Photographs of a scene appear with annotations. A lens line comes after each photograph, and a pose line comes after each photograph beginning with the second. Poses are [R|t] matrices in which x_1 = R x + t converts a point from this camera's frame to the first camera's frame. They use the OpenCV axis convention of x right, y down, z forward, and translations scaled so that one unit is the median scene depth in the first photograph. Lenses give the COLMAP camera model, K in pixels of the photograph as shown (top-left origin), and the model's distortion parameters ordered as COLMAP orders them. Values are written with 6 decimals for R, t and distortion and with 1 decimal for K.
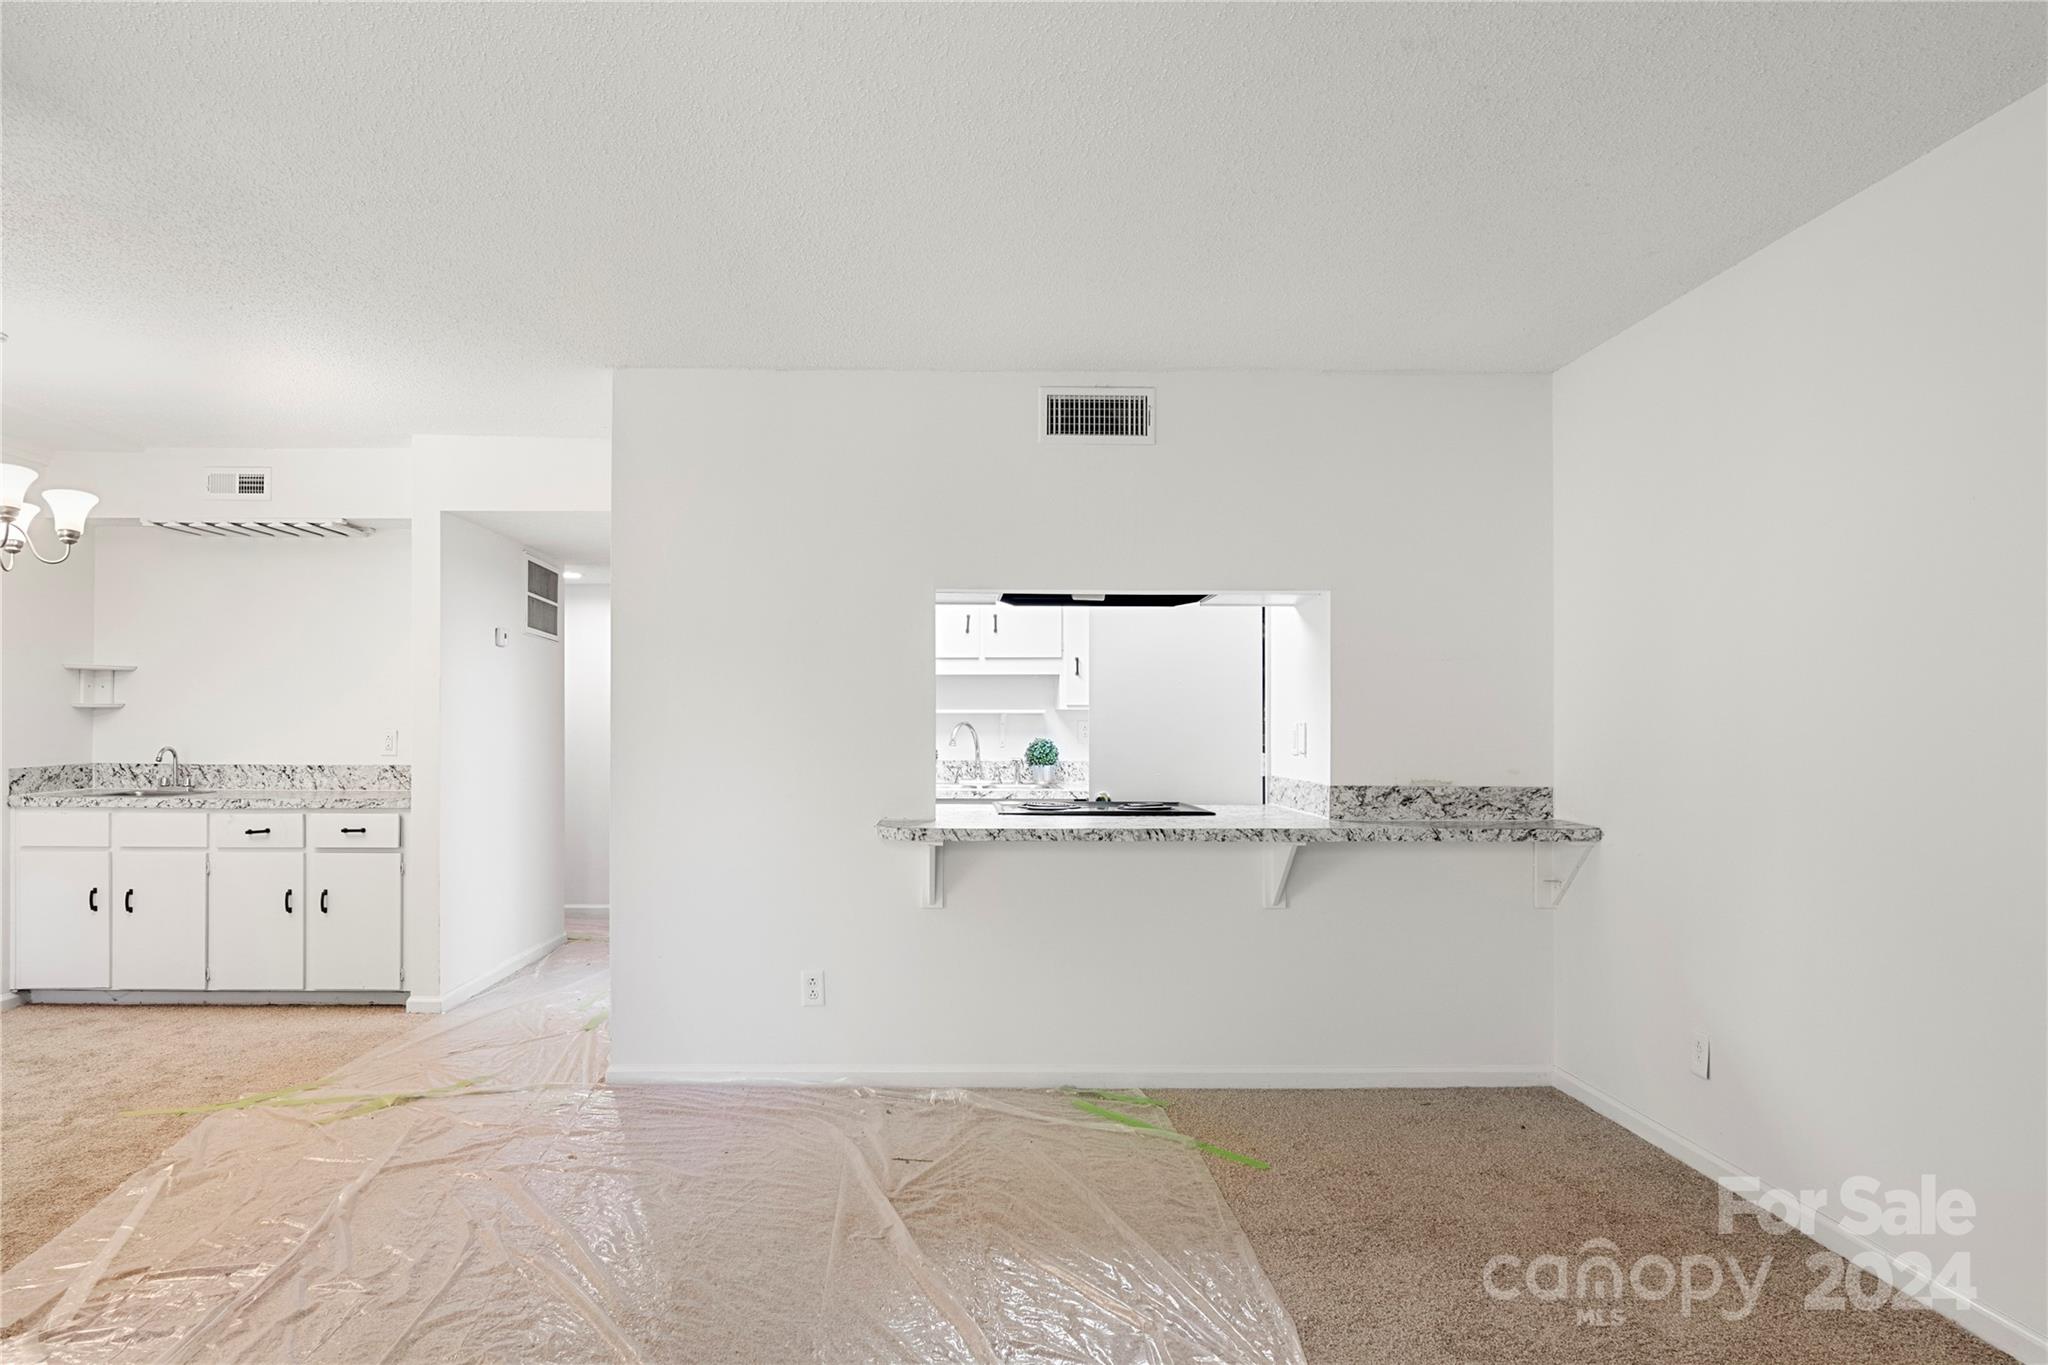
lens RADIAL K [[1224.4, 0, 1025.1], [0, 1224.4, 686.9], [0, 0, 1]] dist [0.001110, 0.000659]
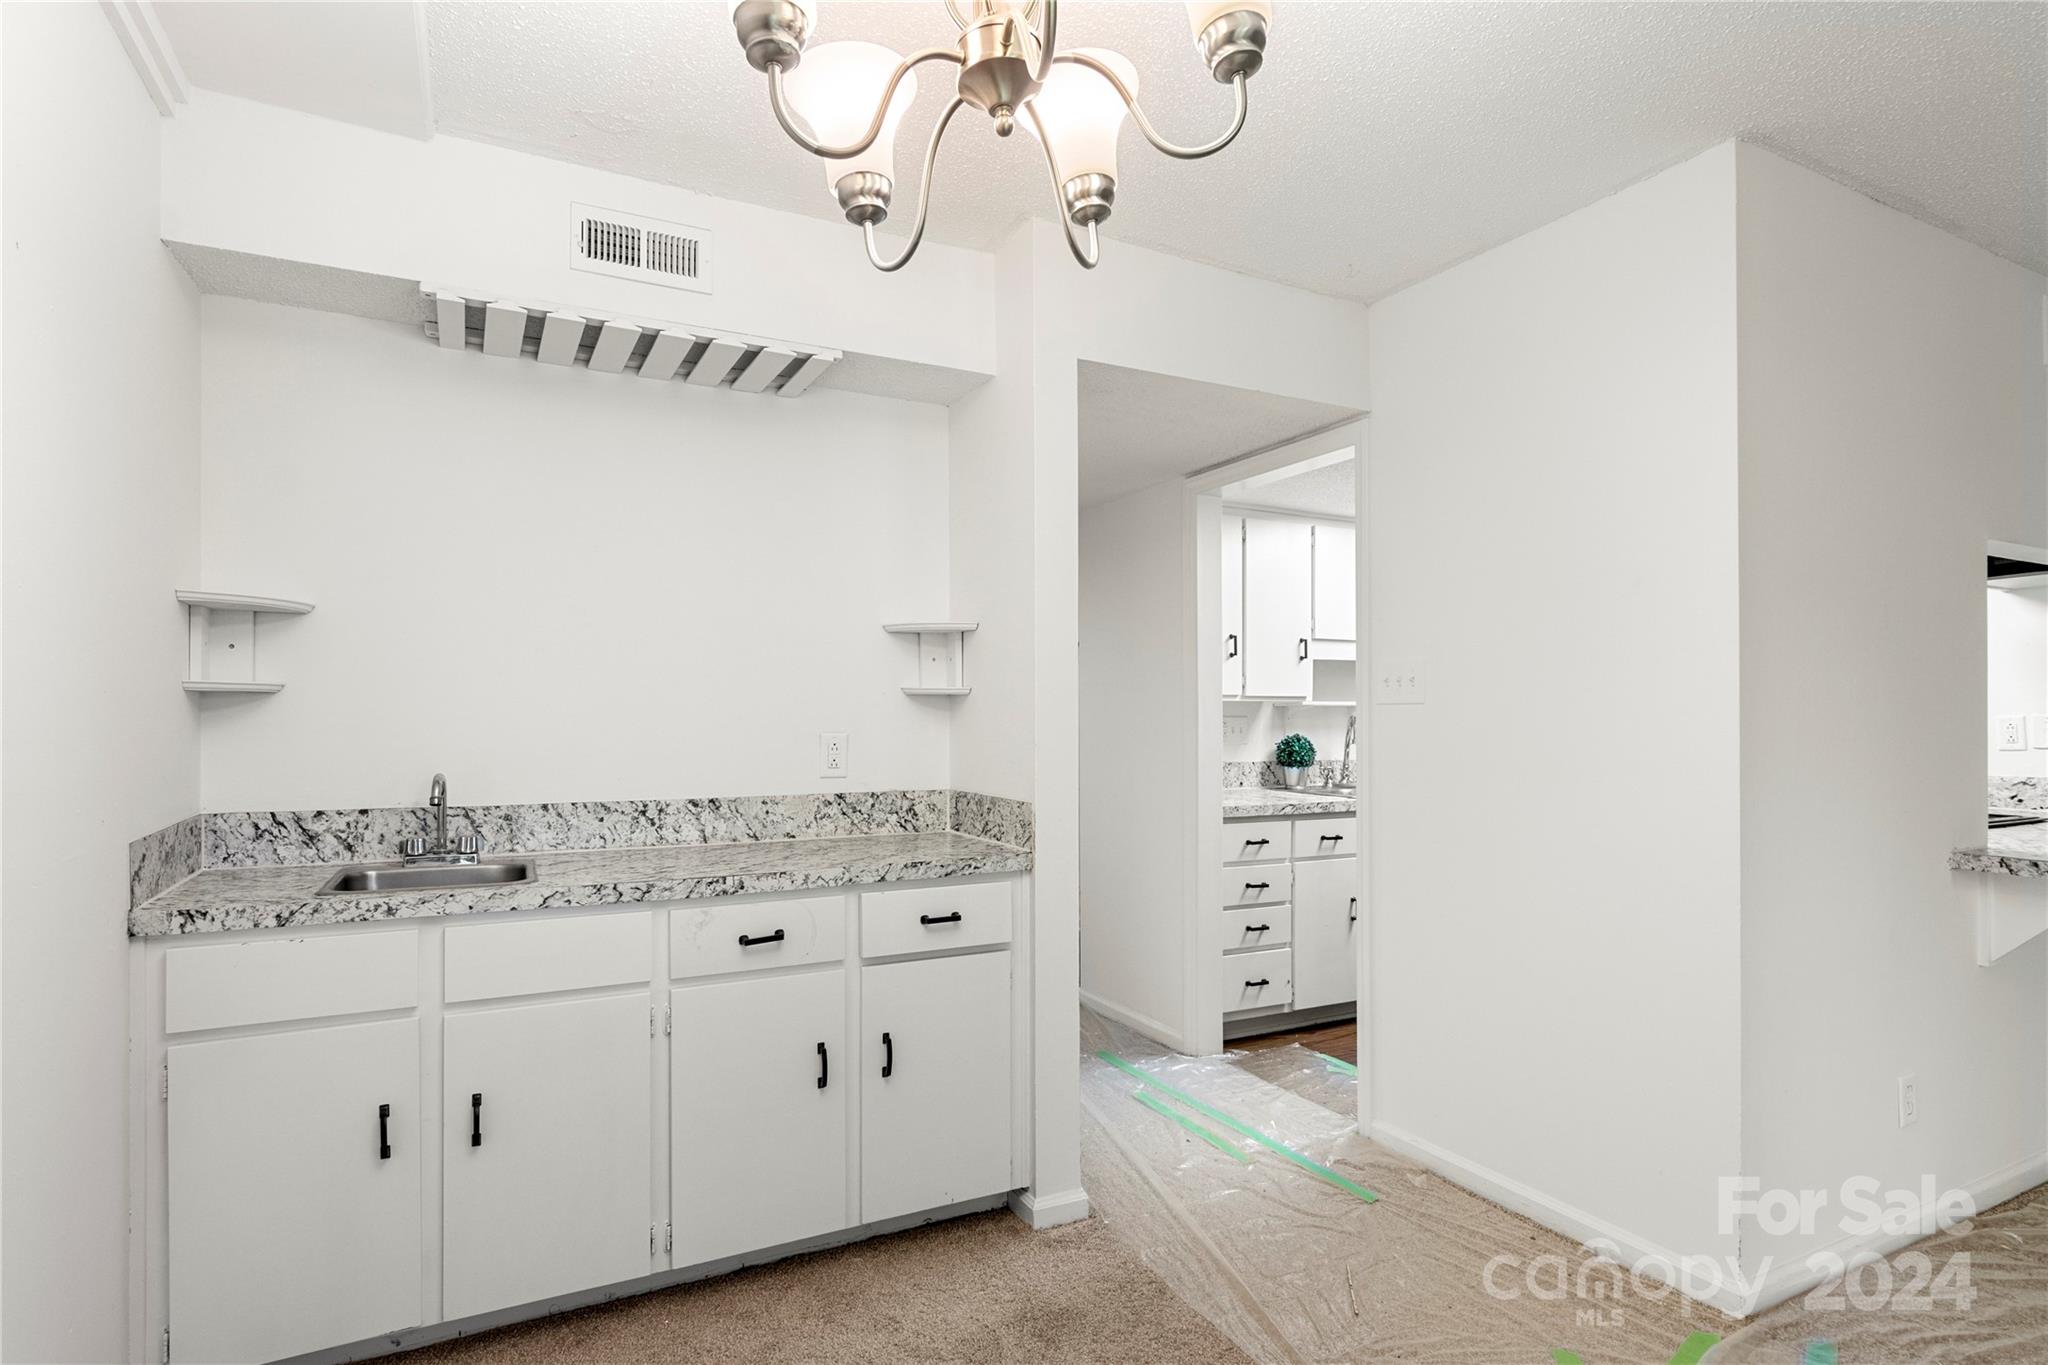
lens RADIAL K [[1026.2, 0, 1021.4], [0, 1026.2, 695.1], [0, 0, 1]] dist [0.007187, 0.000675]
pose [[0.889861, 0.007845, 0.456164, -0.665650], [-0.012830, 0.999887, 0.007832, 0.011947], [-0.456051, -0.012822, 0.889861, 0.526850]]
